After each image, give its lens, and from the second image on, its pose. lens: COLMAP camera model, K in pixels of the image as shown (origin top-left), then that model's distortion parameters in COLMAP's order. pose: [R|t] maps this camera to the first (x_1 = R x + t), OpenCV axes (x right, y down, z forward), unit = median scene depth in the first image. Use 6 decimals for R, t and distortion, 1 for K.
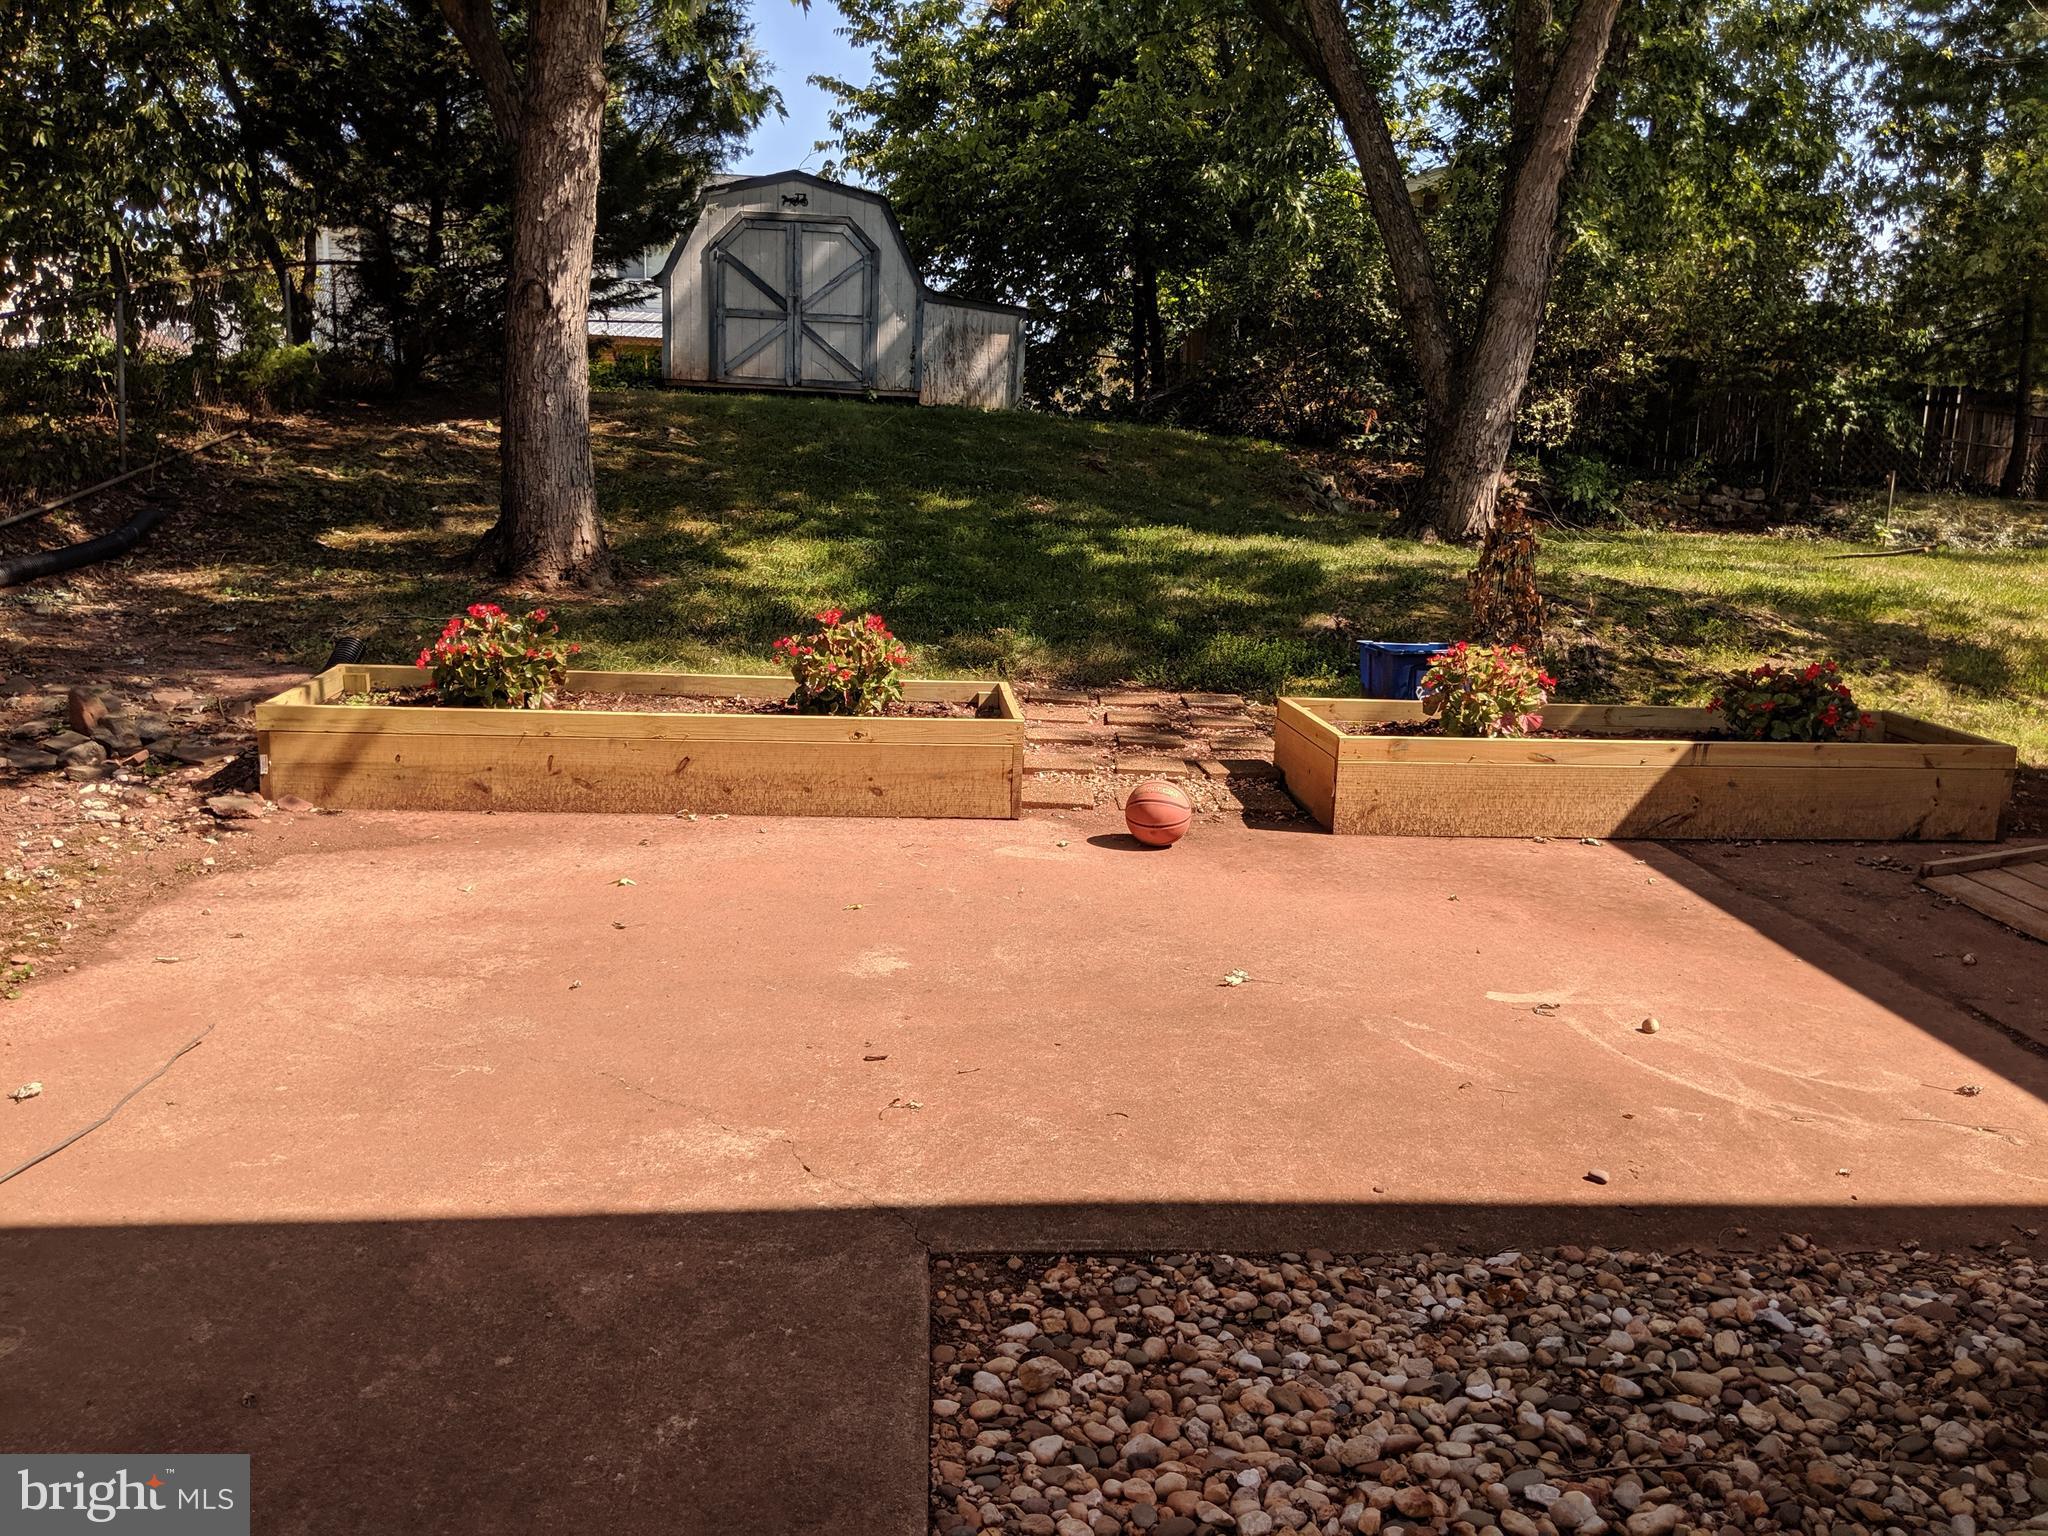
lens RADIAL K [[1639.3, 0, 1033.1], [0, 1639.3, 756.0], [0, 0, 1]] dist [0.065822, -0.108137]
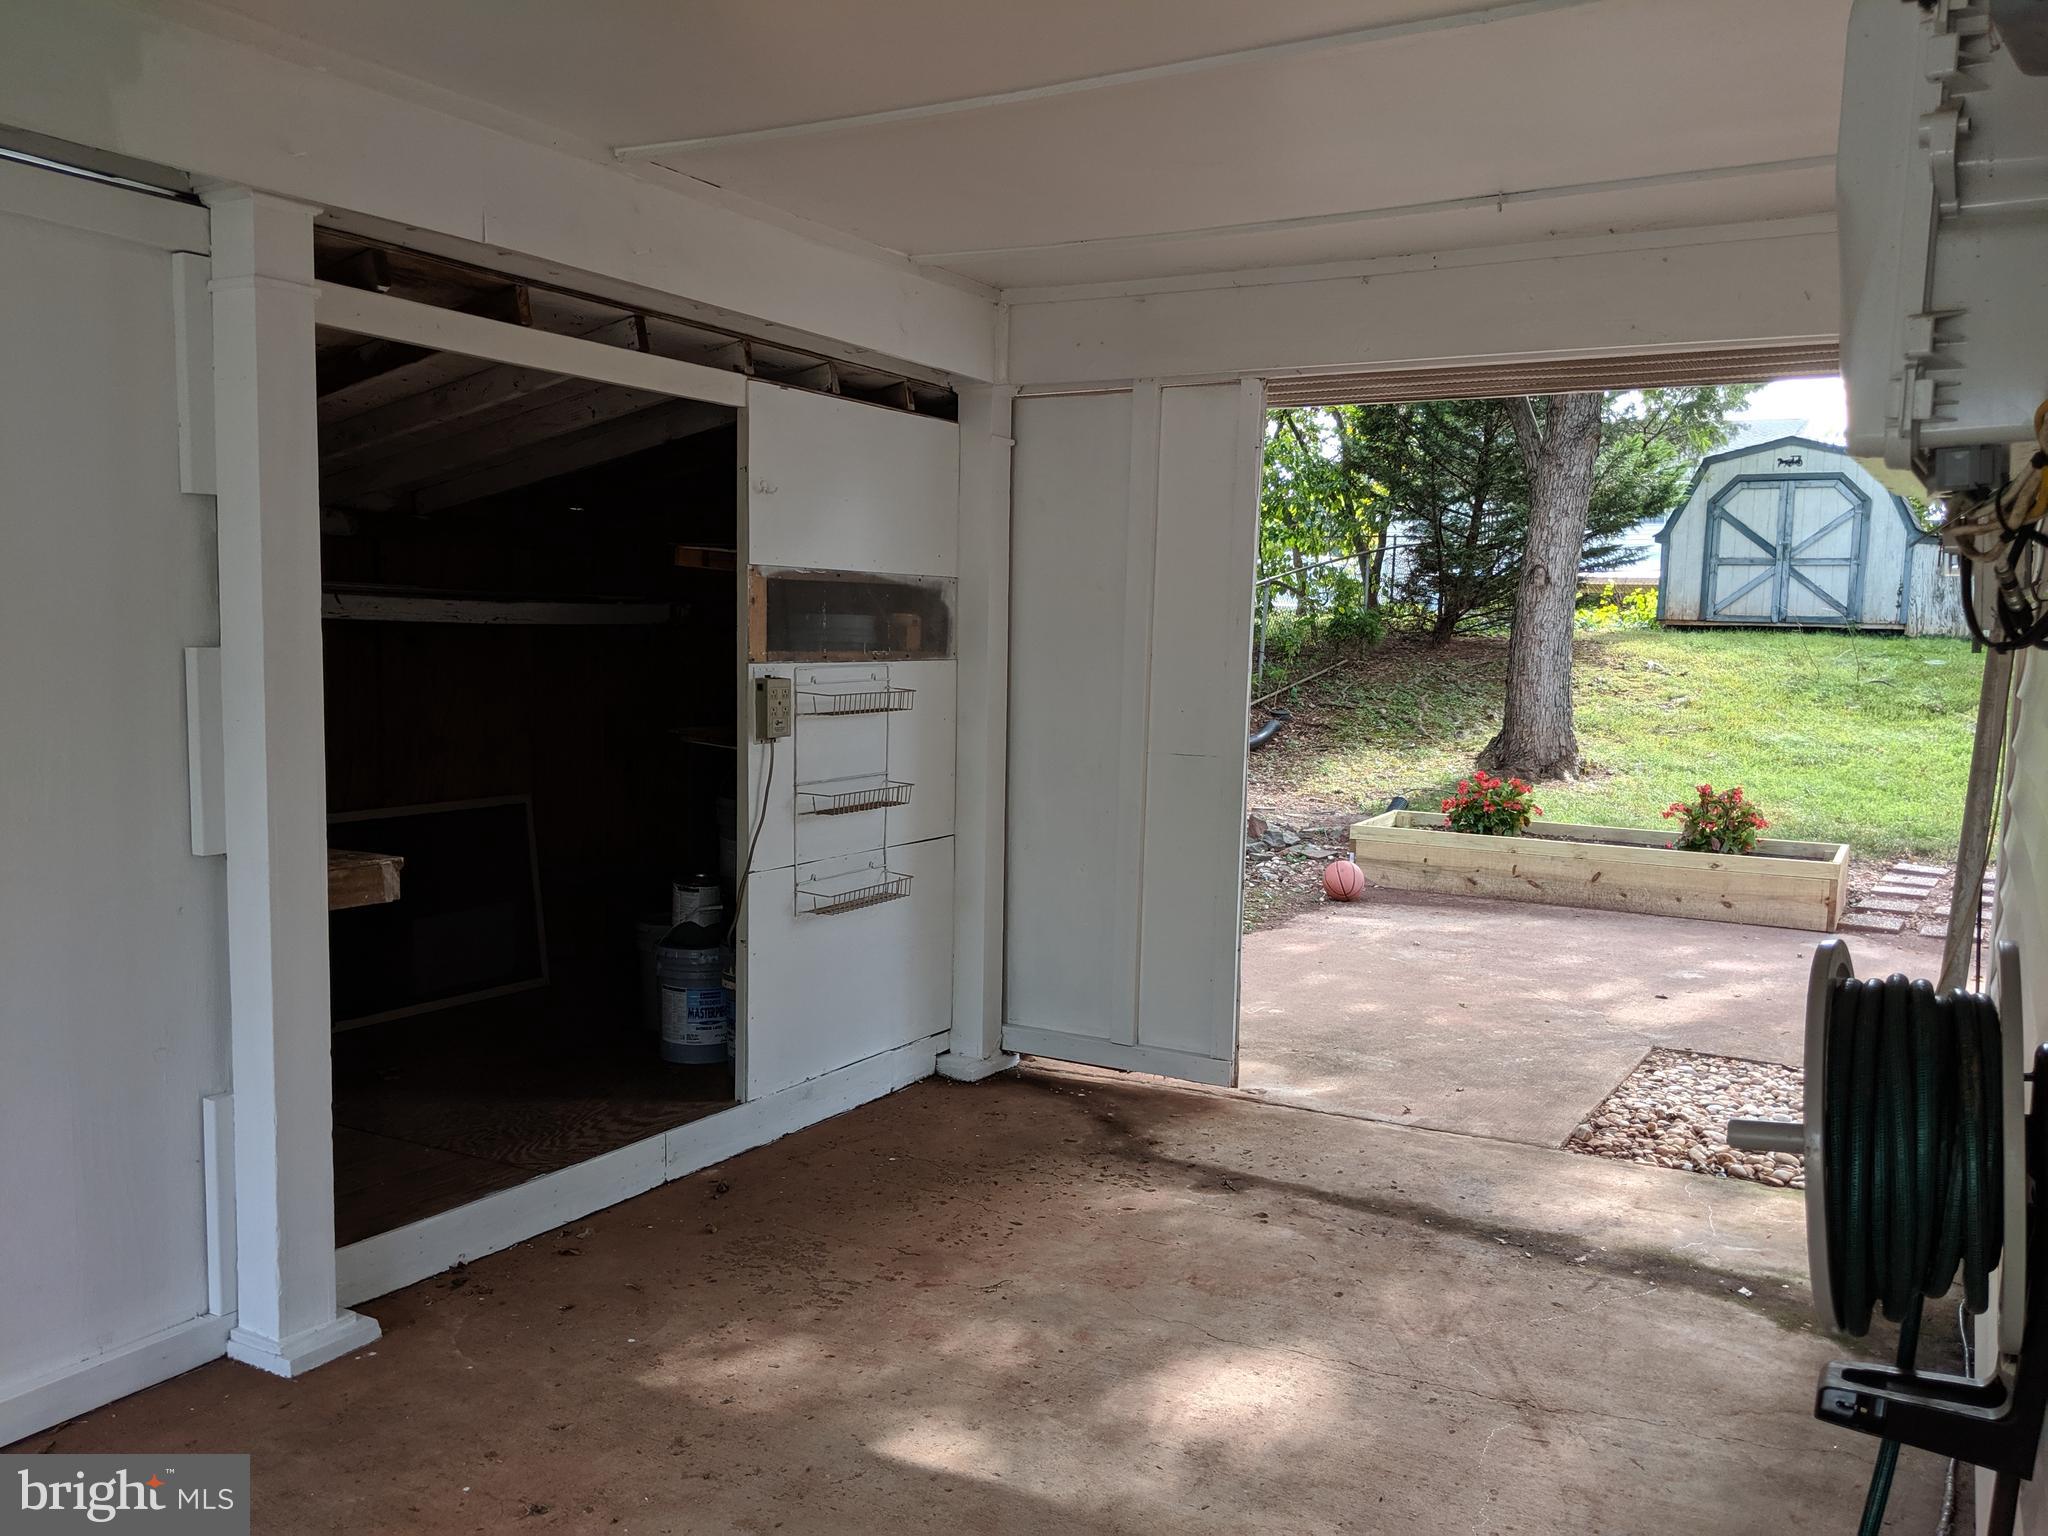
lens RADIAL K [[1639.3, 0, 1030.7], [0, 1639.3, 783.0], [0, 0, 1]] dist [0.065822, -0.108137]
pose [[0.826121, 0.031035, -0.562637, 0.071298], [-0.097315, 0.991337, -0.088206, 0.033303], [0.555025, 0.127622, 0.821985, -0.197231]]
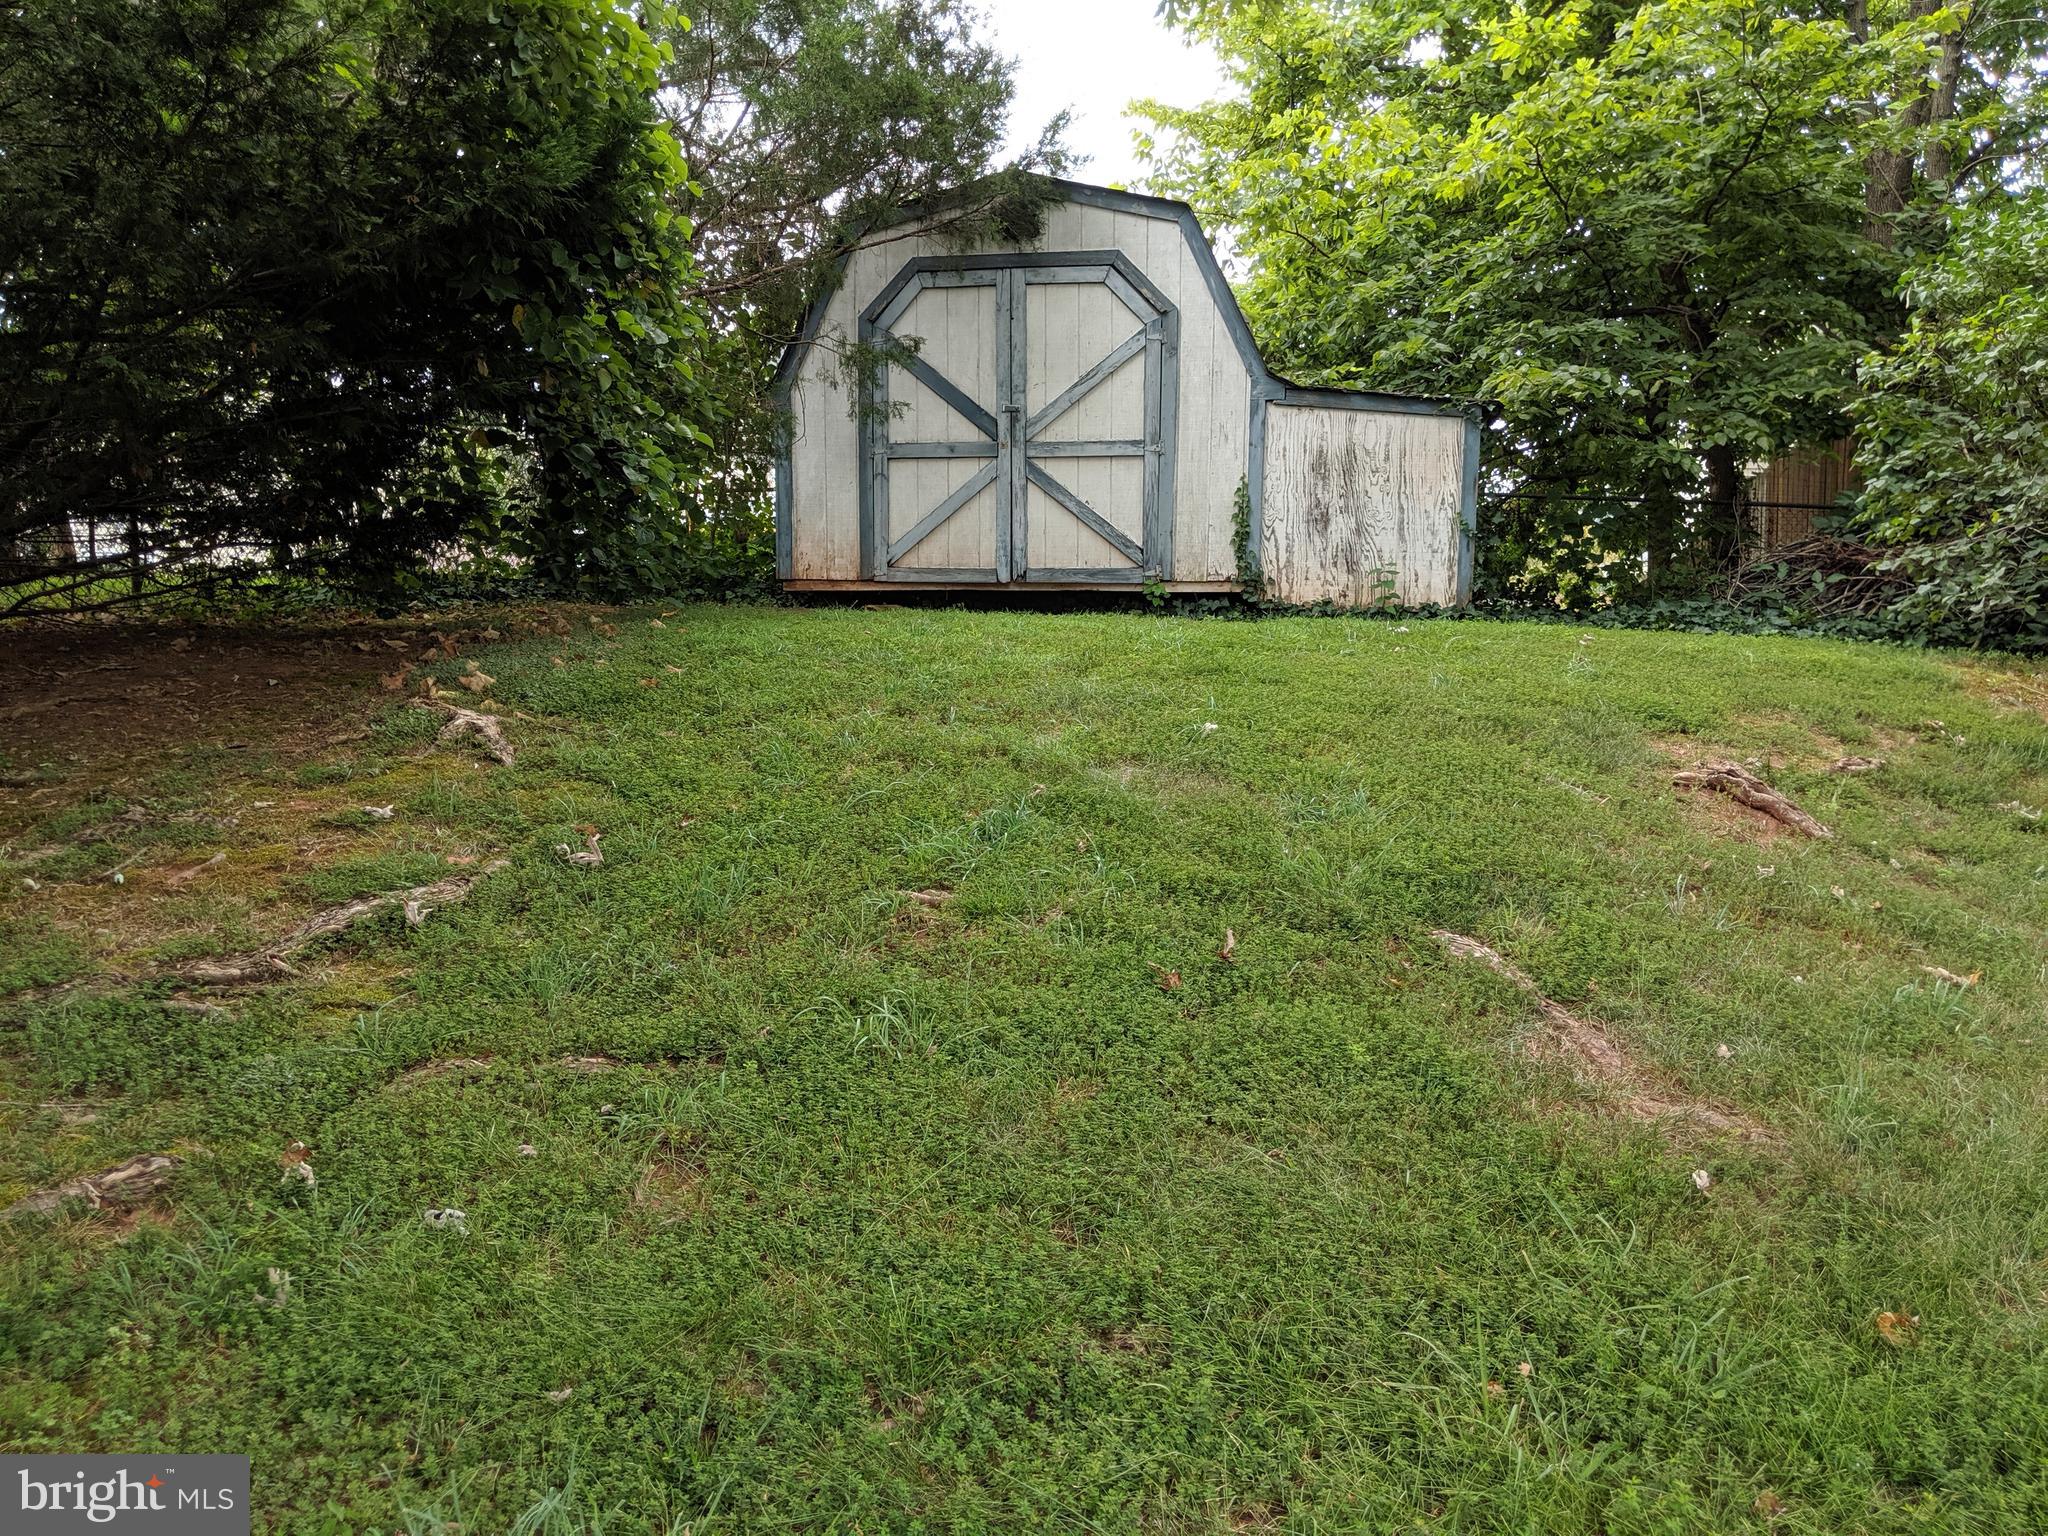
lens RADIAL K [[1639.3, 0, 1029.9], [0, 1639.3, 768.0], [0, 0, 1]] dist [0.065822, -0.108137]
pose [[0.962937, -0.011349, -0.269486, -0.002666], [-0.014820, 0.995379, -0.094876, -0.119331], [0.269317, 0.095353, 0.958319, 0.519167]]
